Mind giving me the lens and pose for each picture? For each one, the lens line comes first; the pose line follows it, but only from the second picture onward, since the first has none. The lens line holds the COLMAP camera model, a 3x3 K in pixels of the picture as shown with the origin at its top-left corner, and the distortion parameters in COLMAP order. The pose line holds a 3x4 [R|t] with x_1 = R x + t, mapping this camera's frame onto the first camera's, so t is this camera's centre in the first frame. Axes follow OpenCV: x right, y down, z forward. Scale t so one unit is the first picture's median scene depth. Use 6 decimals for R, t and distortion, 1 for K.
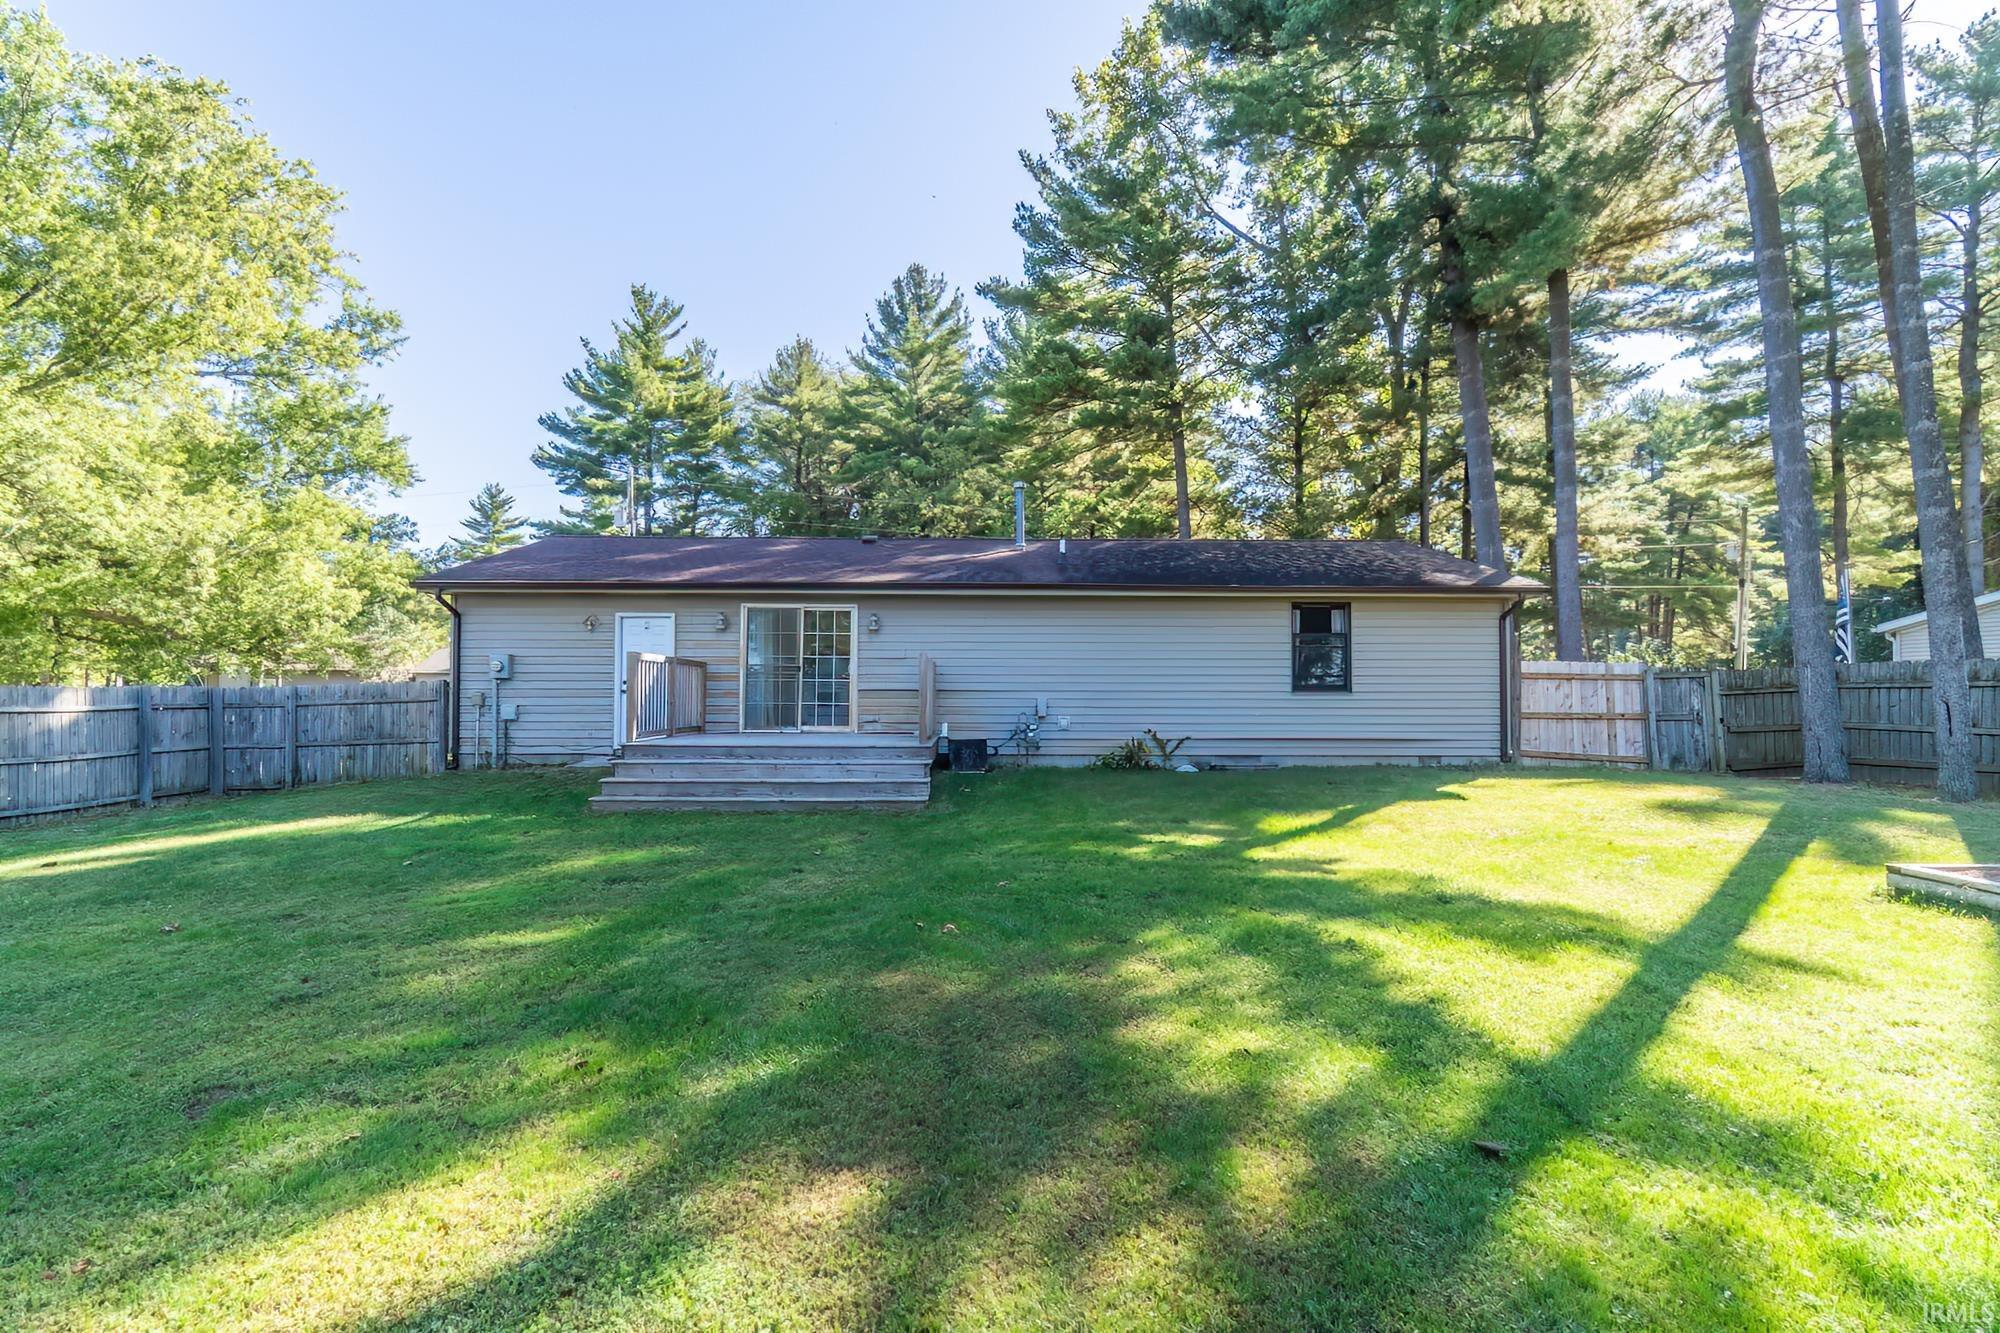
lens RADIAL K [[876.4, 0, 994.5], [0, 876.4, 674.3], [0, 0, 1]] dist [-0.006955, 0.001781]
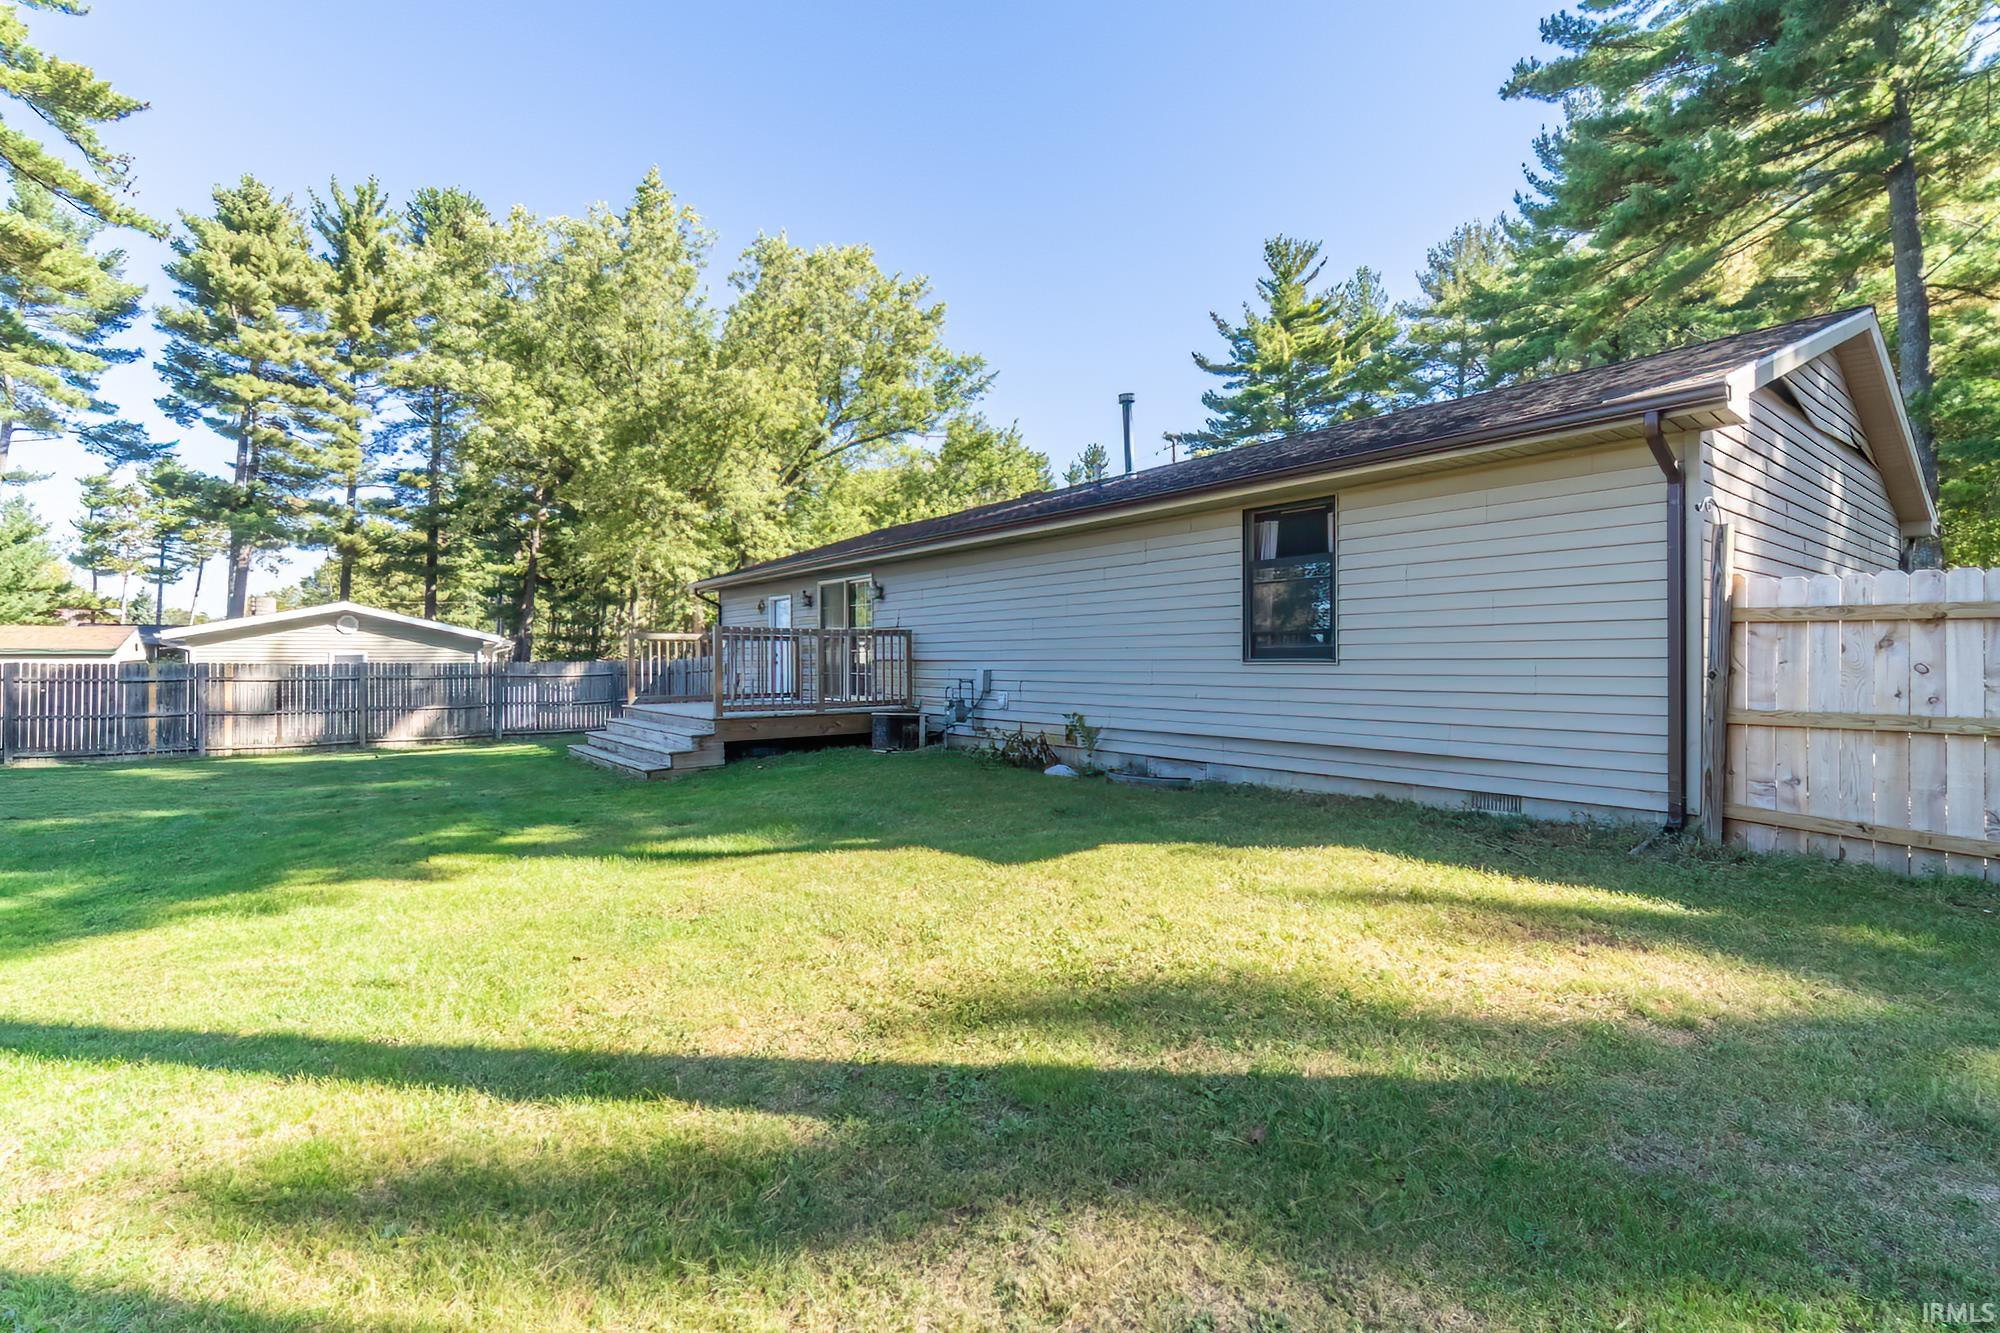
lens RADIAL K [[876.4, 0, 995.4], [0, 876.4, 666.4], [0, 0, 1]] dist [-0.006955, 0.001781]
pose [[0.607209, 0.001238, -0.794542, 0.711006], [0.032624, 0.999117, 0.026489, 0.002702], [0.793872, -0.042005, 0.606632, 0.499467]]
